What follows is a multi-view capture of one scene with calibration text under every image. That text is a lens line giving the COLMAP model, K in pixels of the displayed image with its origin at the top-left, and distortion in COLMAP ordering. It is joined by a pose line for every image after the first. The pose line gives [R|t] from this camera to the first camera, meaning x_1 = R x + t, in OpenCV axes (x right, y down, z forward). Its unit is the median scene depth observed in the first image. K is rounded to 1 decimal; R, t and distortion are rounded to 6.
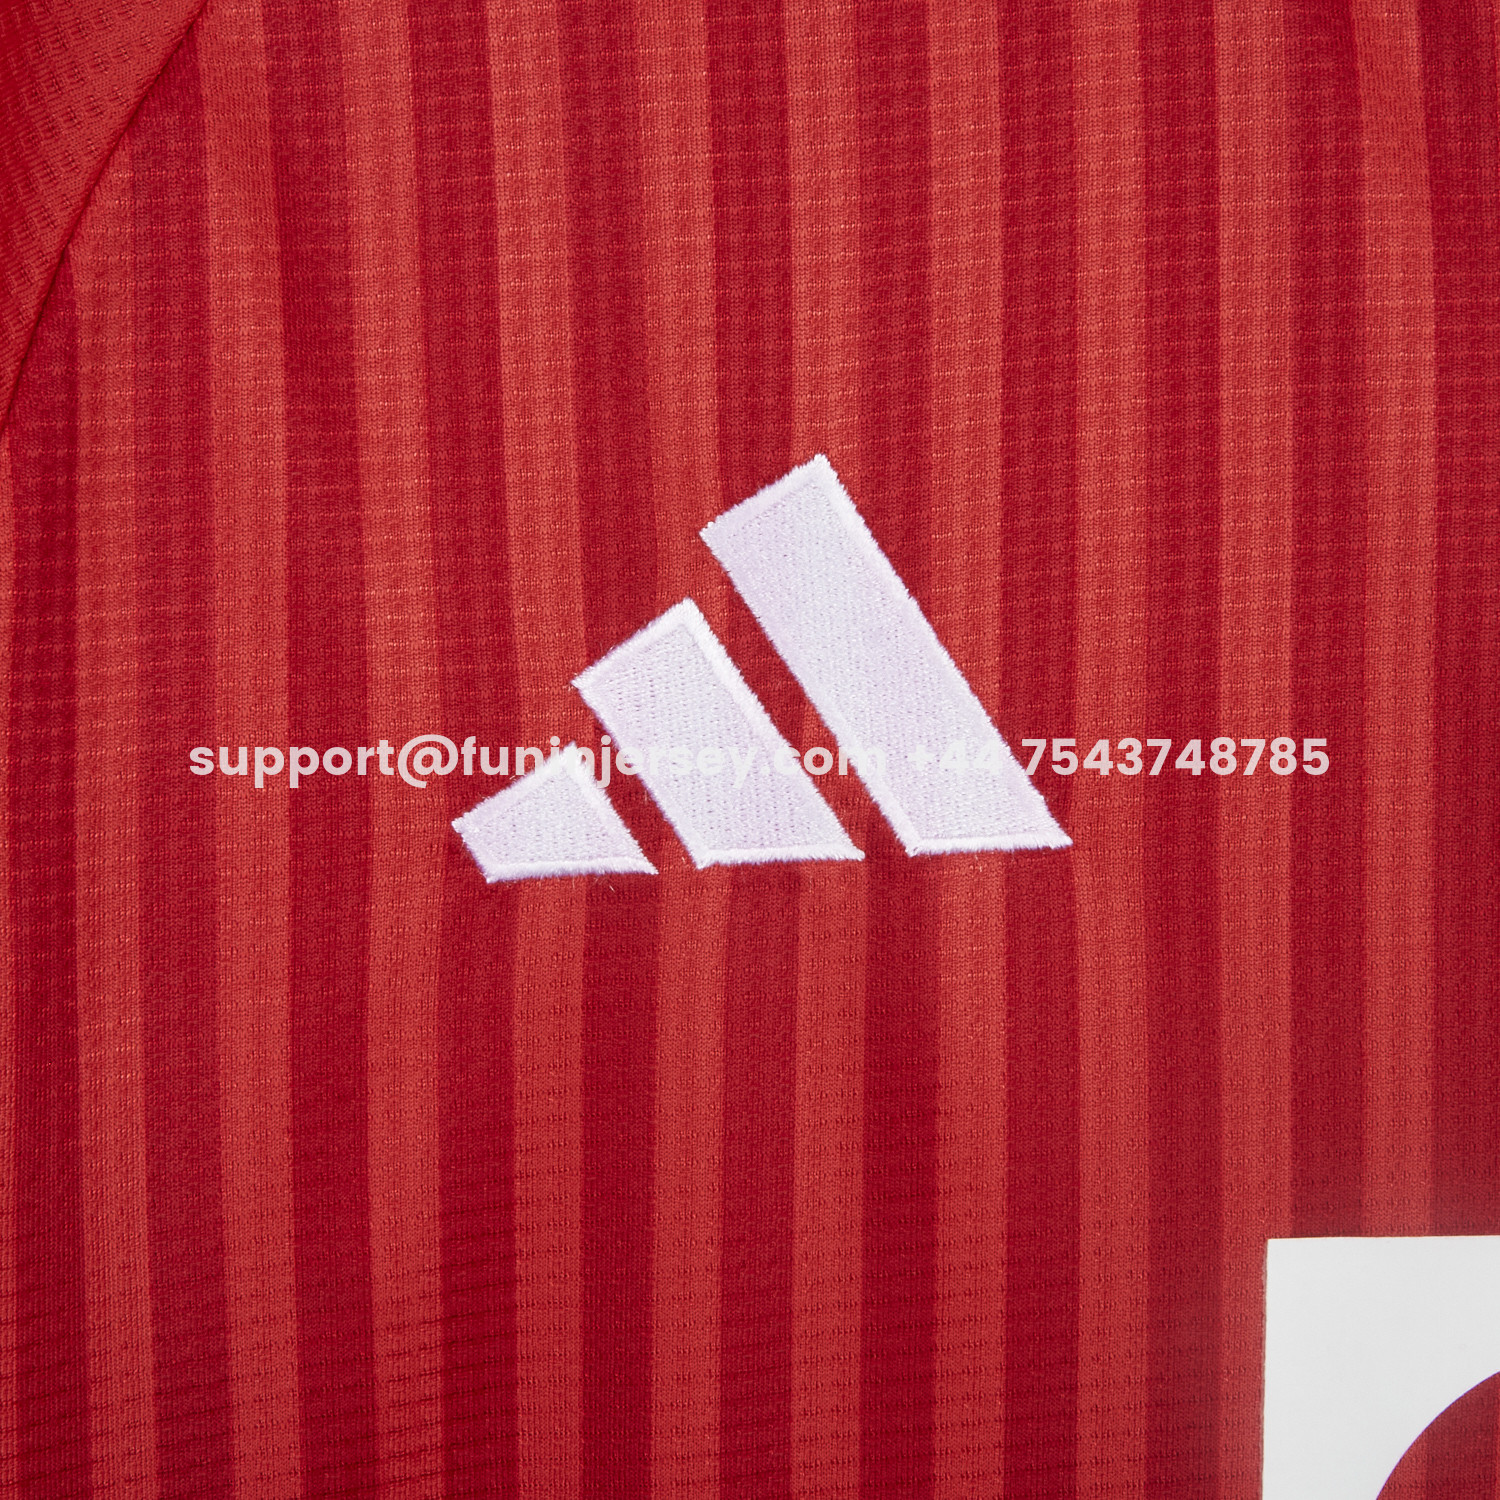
lens RADIAL K [[2382.3, 0, 744.1], [0, 2382.3, 747.8], [0, 0, 1]] dist [0.011903, 0.000000]
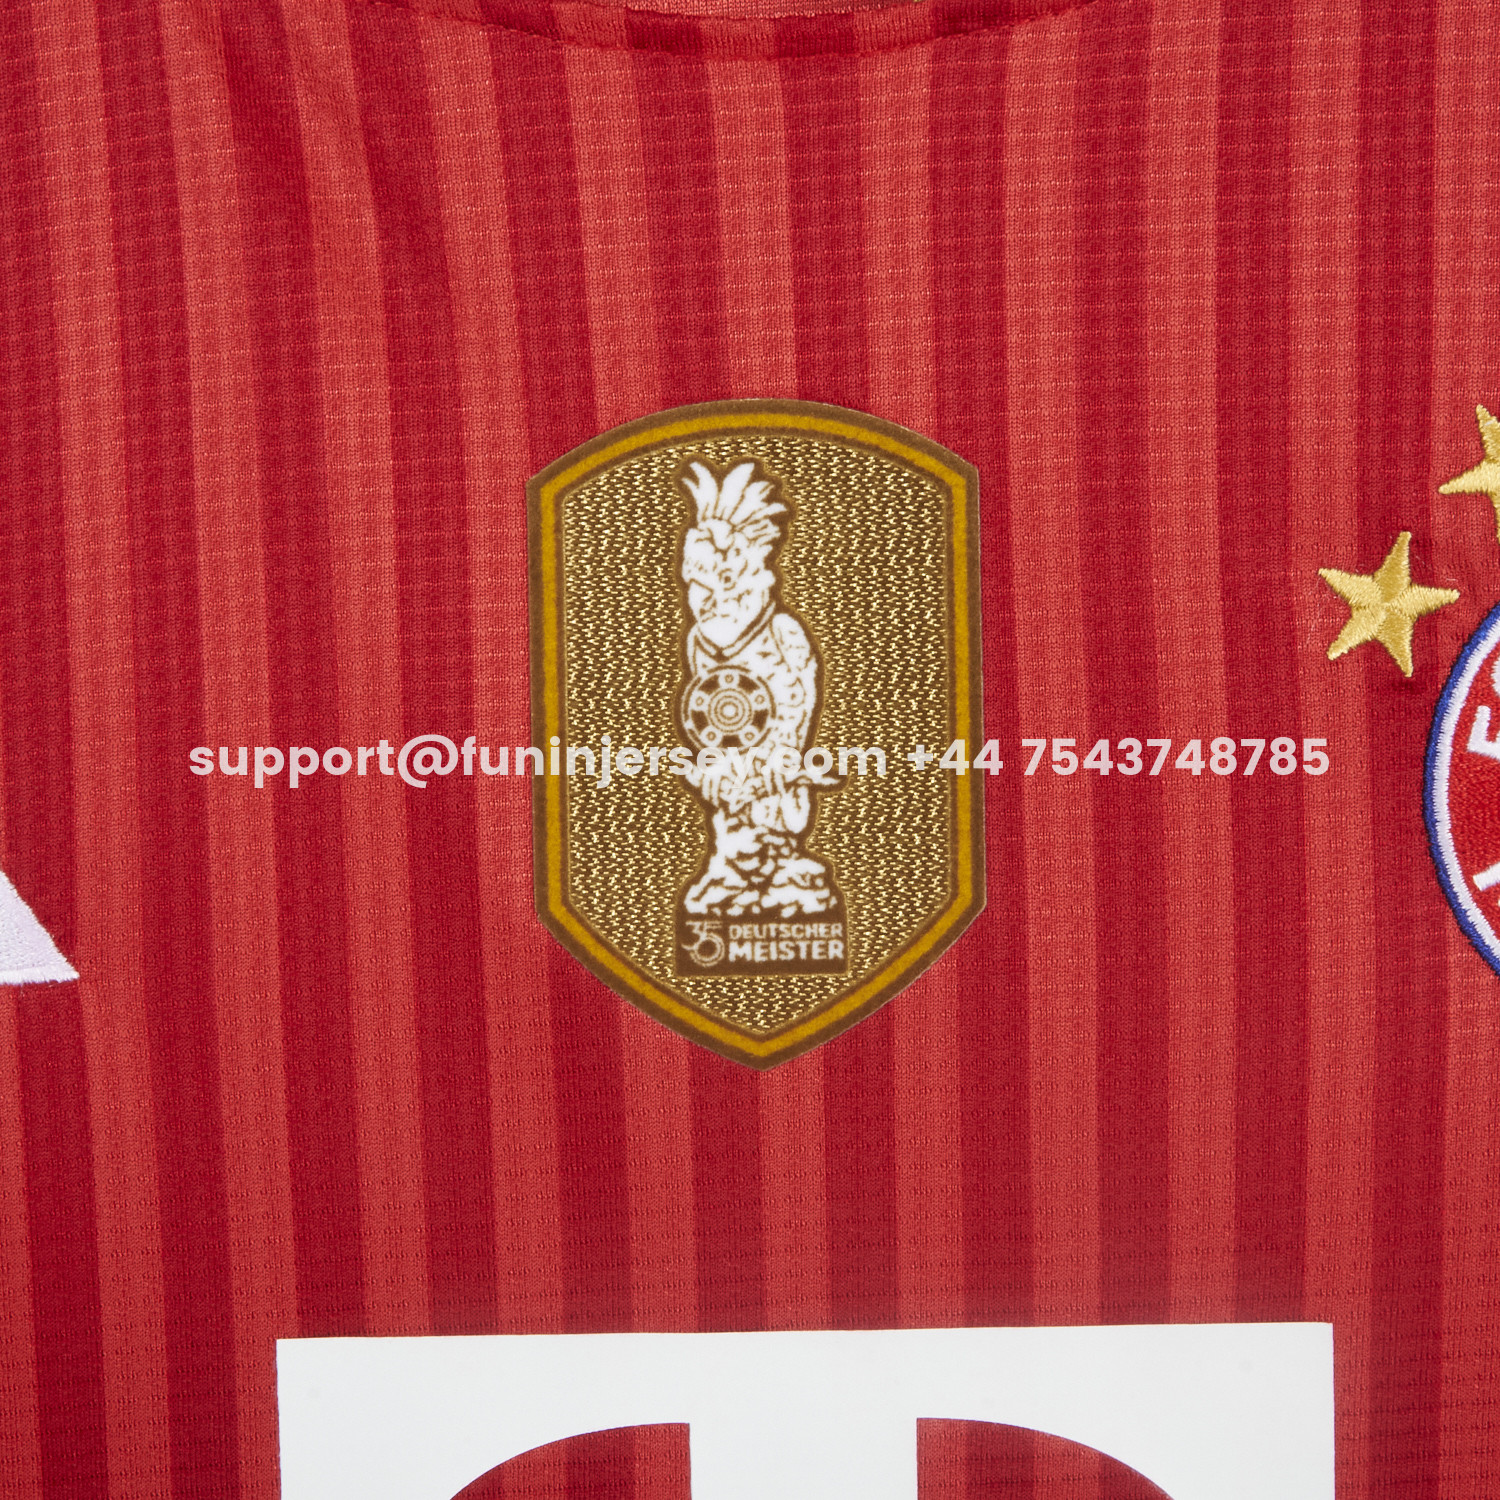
lens RADIAL K [[2382.3, 0, 748.7], [0, 2382.3, 758.8], [0, 0, 1]] dist [0.011903, 0.000000]
pose [[0.992250, -0.026711, -0.121350, 0.576013], [0.027564, 0.999606, 0.005353, -0.056316], [0.121159, -0.008657, 0.992595, -0.040459]]
